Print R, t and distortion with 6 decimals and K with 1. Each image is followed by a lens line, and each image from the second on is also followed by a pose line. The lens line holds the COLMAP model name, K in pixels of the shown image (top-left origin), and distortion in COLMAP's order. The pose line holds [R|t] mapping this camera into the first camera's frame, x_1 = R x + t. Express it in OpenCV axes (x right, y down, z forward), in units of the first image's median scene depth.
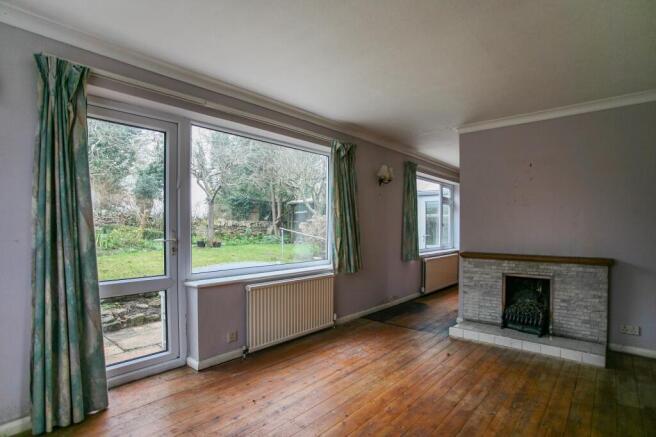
lens RADIAL K [[330.6, 0, 328.7], [0, 330.6, 218.2], [0, 0, 1]] dist [-0.067044, 0.031353]
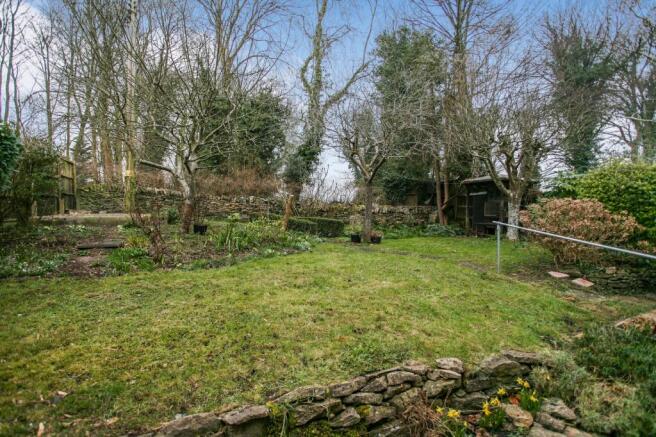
lens RADIAL K [[330.6, 0, 328.7], [0, 330.6, 218.2], [0, 0, 1]] dist [-0.067044, 0.031353]
pose [[0.911176, 0.007042, -0.411957, -0.458078], [0.014178, 0.998726, 0.048432, -0.021047], [0.411774, -0.049971, 0.909915, 0.973729]]
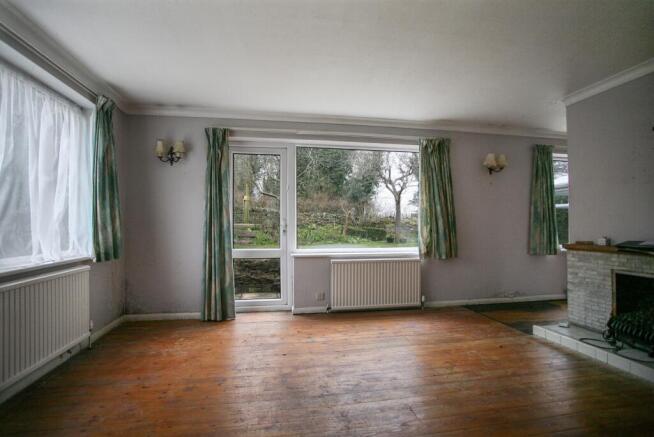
lens RADIAL K [[313.1, 0, 324.8], [0, 313.1, 209.9], [0, 0, 1]] dist [-0.045480, 0.025001]
pose [[0.784724, -0.034641, -0.618877, 0.411519], [0.016775, 0.999258, -0.034663, 0.034710], [0.619619, 0.016819, 0.784723, -0.019575]]
